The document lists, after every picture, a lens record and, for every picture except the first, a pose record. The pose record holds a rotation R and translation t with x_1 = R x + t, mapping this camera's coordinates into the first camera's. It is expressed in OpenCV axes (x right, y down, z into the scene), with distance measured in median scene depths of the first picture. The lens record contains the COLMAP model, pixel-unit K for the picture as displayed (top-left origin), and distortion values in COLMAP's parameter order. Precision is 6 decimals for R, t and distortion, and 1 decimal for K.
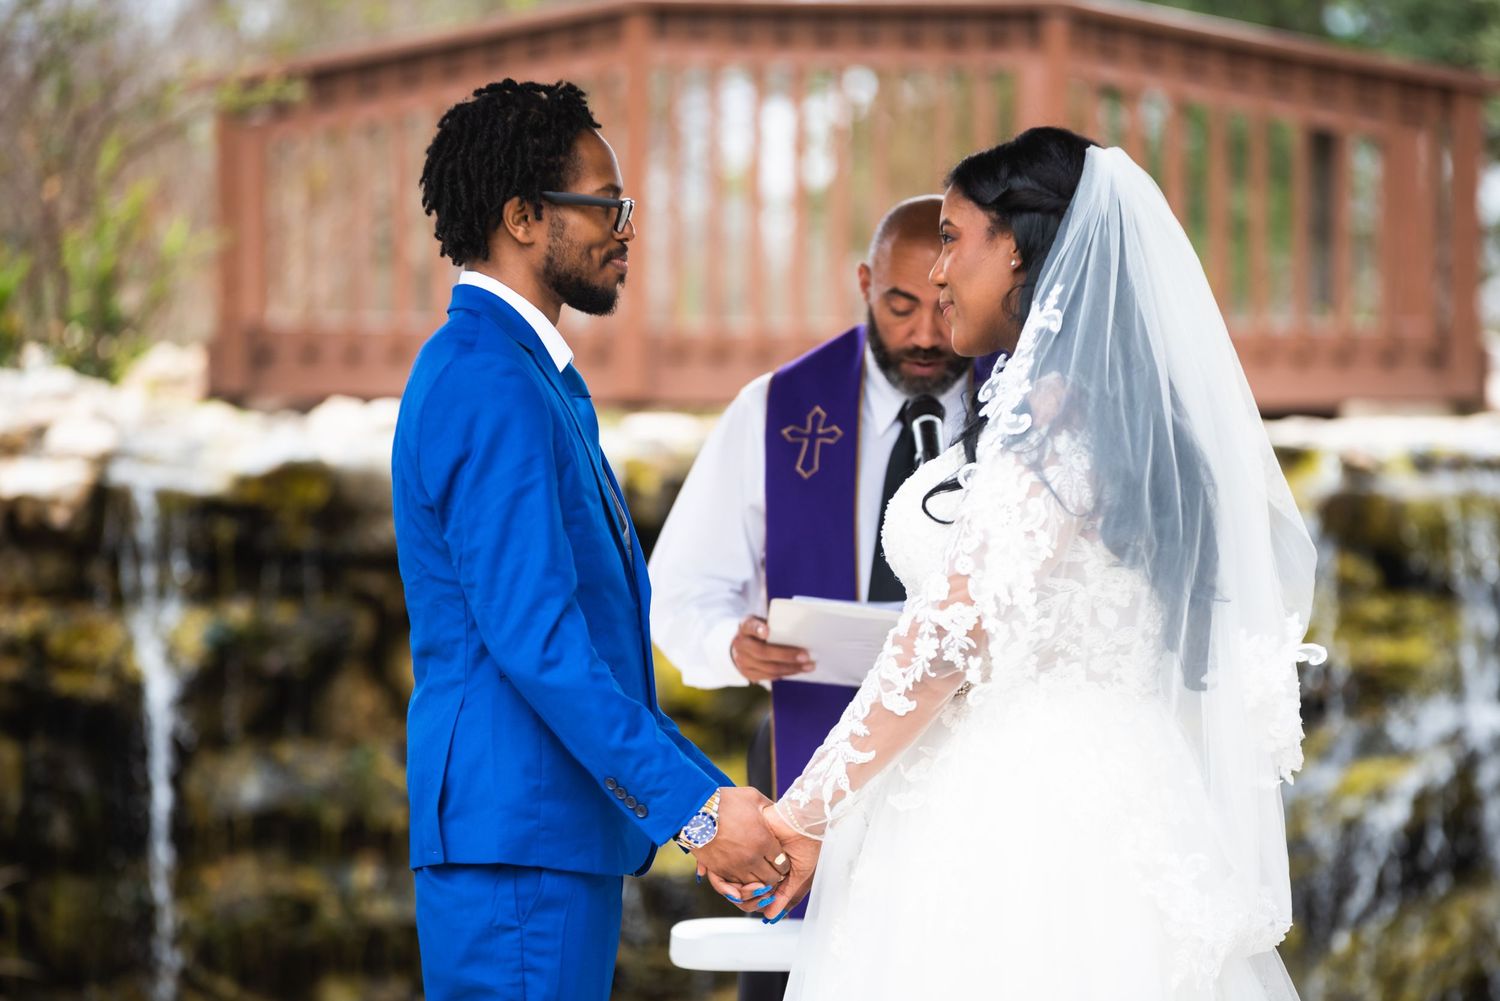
lens RADIAL K [[7331.2, 0, 750.0], [0, 7331.2, 500.5], [0, 0, 1]] dist [2.620892, -1.149853]
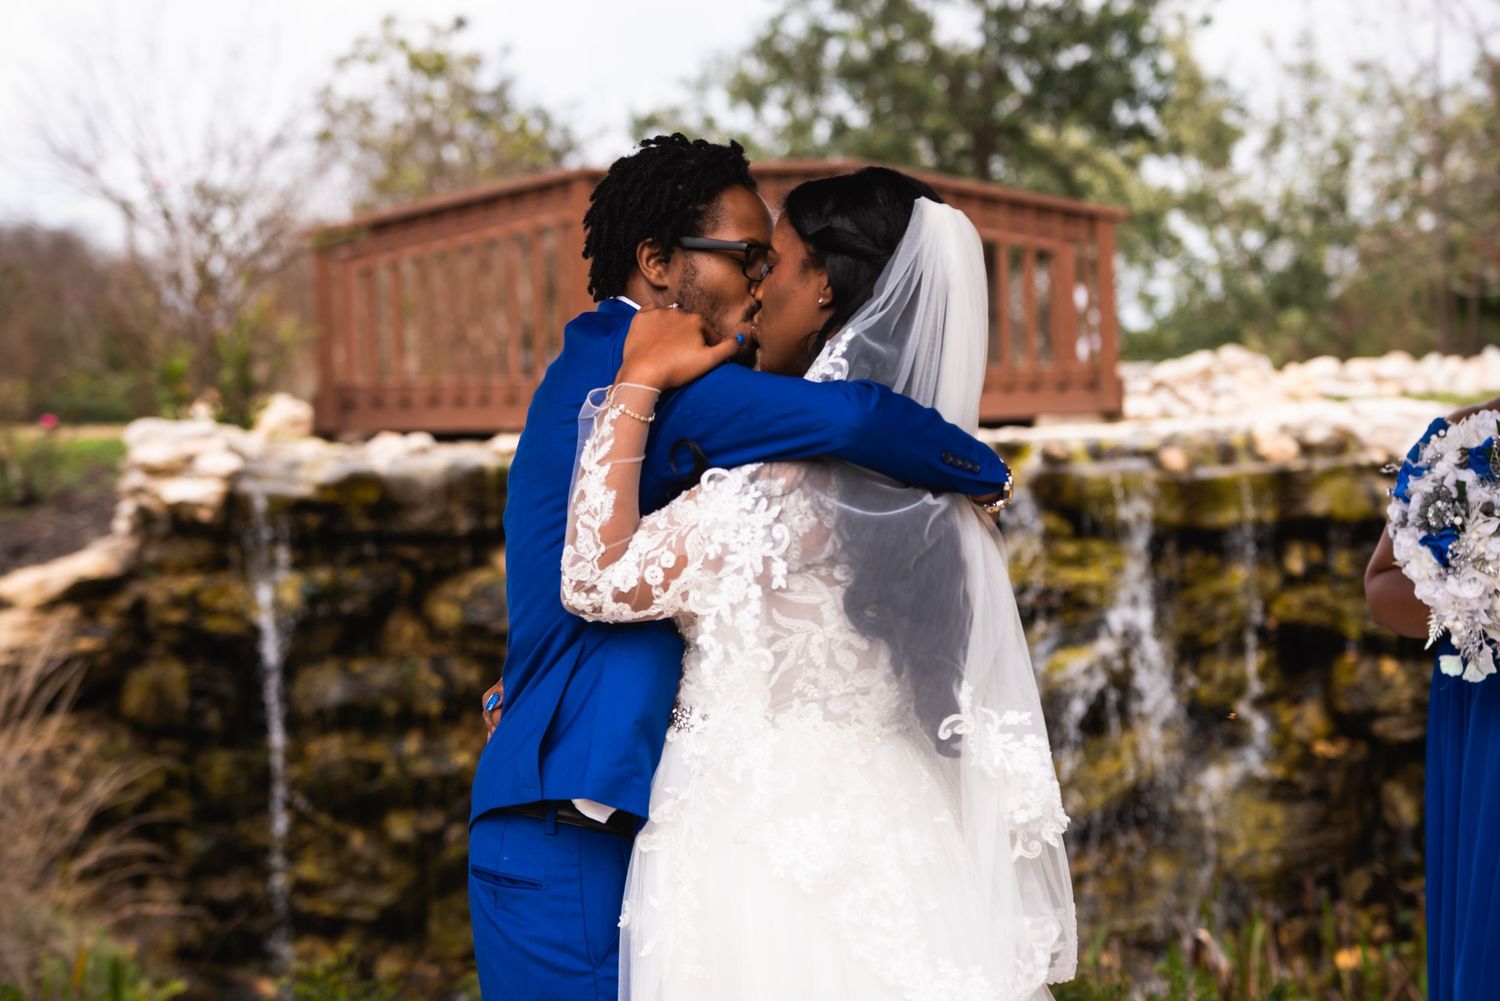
lens RADIAL K [[4332.5, 0, 750.0], [0, 4332.5, 500.5], [0, 0, 1]] dist [0.579540, 0.129461]
pose [[0.999446, -0.030644, 0.012955, 0.007204], [0.030583, 0.999520, 0.004937, -0.001841], [-0.013100, -0.004538, 0.999904, 0.108516]]
